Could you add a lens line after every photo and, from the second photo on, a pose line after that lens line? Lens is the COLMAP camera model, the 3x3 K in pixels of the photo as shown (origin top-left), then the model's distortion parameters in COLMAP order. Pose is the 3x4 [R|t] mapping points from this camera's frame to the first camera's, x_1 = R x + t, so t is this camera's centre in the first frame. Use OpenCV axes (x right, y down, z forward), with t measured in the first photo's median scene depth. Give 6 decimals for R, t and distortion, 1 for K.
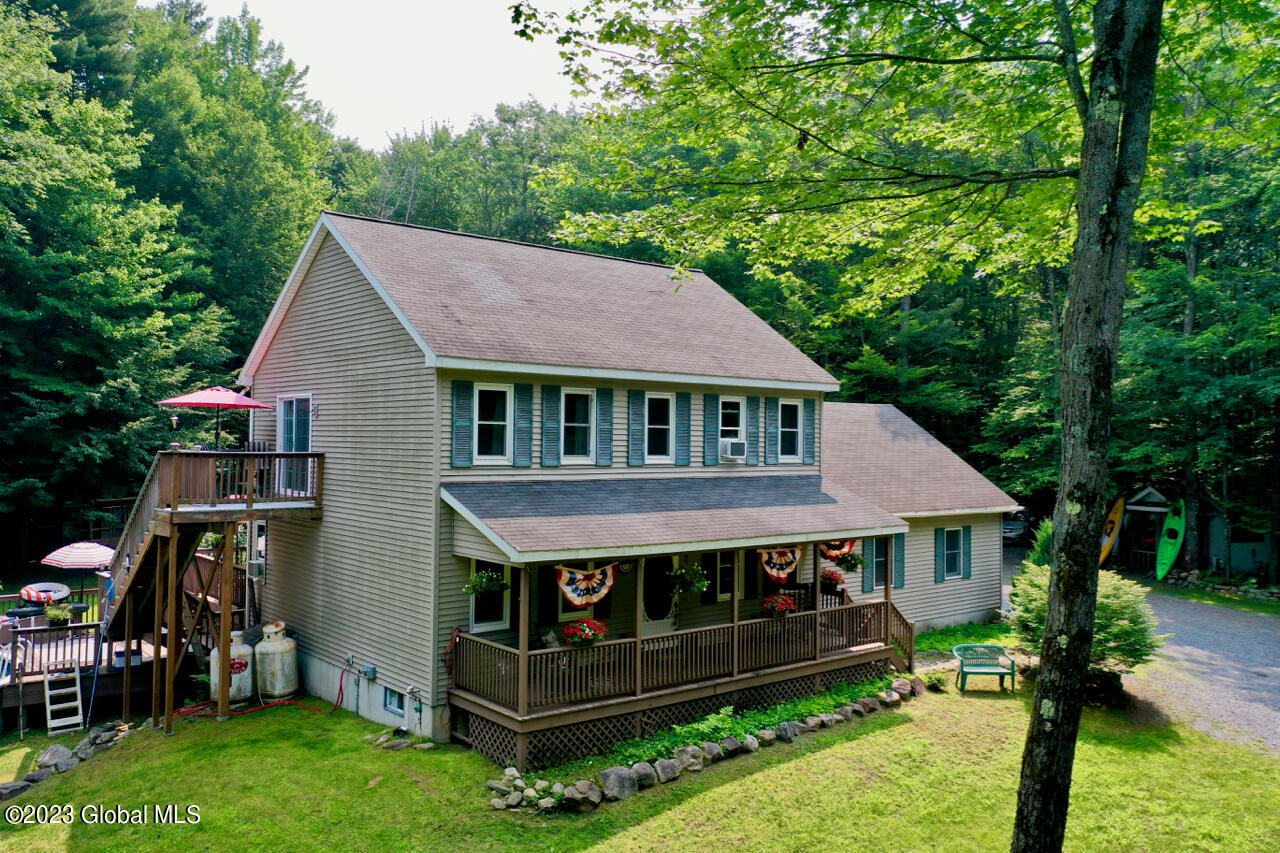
lens RADIAL K [[1018.0, 0, 640.0], [0, 1018.0, 426.5], [0, 0, 1]] dist [0.015955, 0.004783]
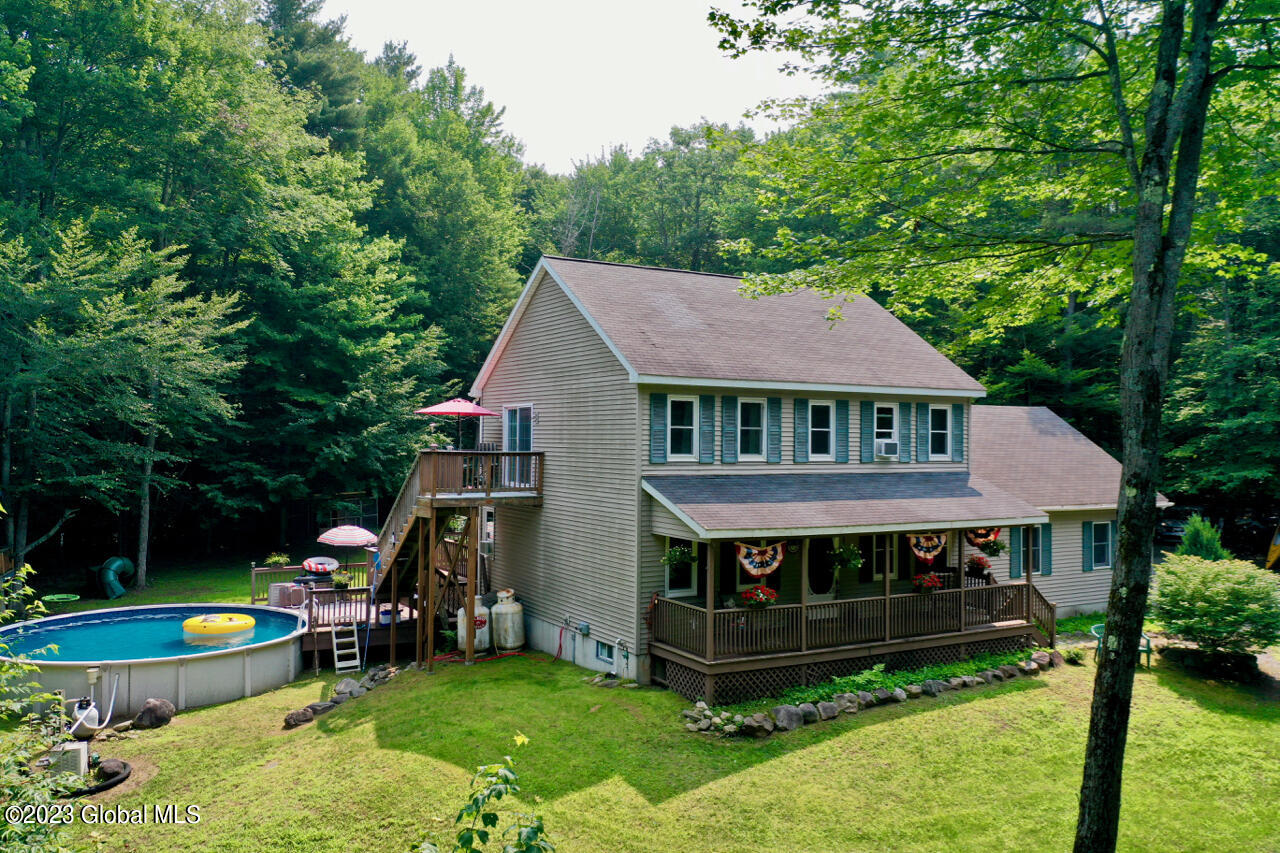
lens RADIAL K [[1018.0, 0, 640.0], [0, 1018.0, 426.5], [0, 0, 1]] dist [0.015955, 0.004783]
pose [[0.986341, -0.005095, -0.164640, 0.005846], [0.004972, 0.999987, -0.001161, -0.002865], [0.164644, 0.000326, 0.986353, -0.184125]]
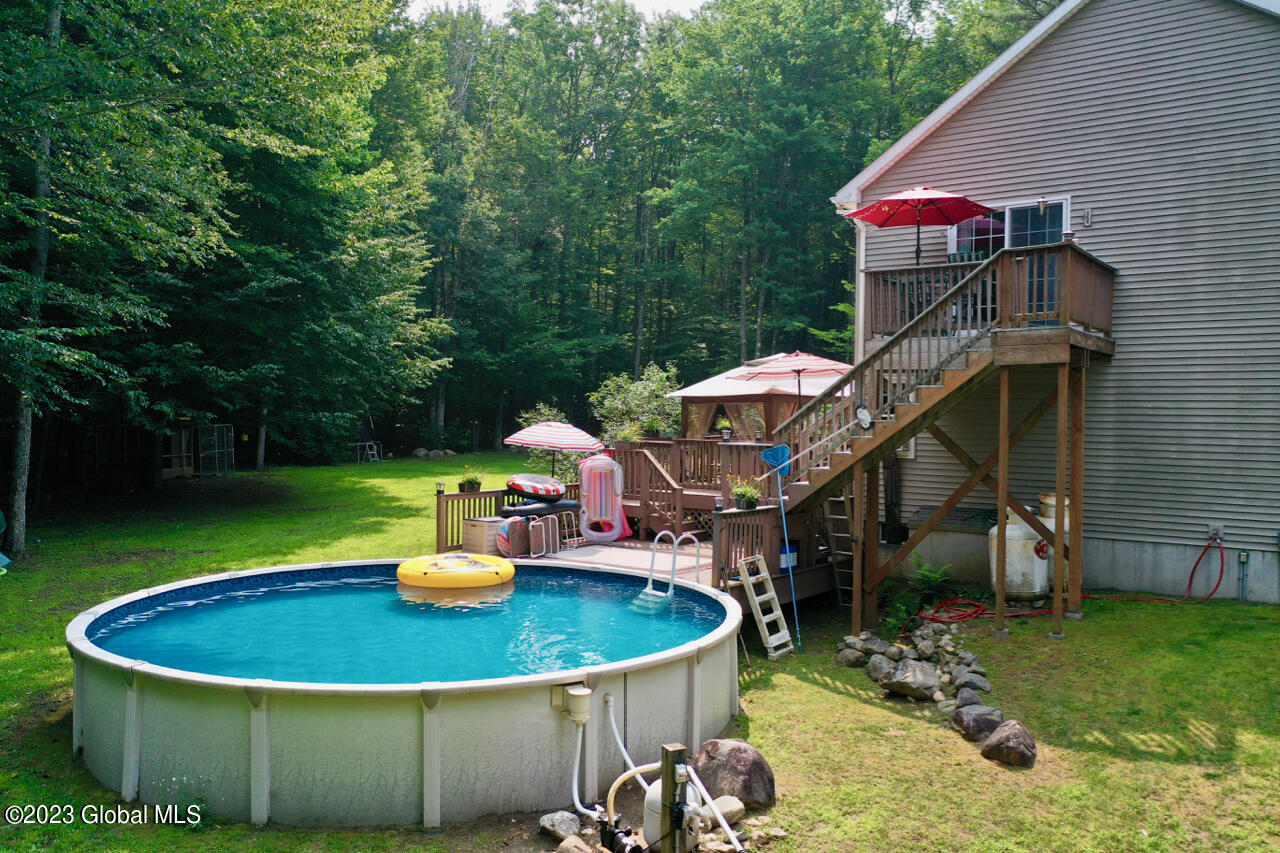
lens RADIAL K [[1018.9, 0, 640.0], [0, 1018.9, 426.5], [0, 0, 1]] dist [0.022022, -0.001604]
pose [[0.975186, -0.009278, 0.221194, -0.799352], [0.000816, 0.999265, 0.038320, 0.109321], [-0.221388, -0.037189, 0.974477, 0.319763]]
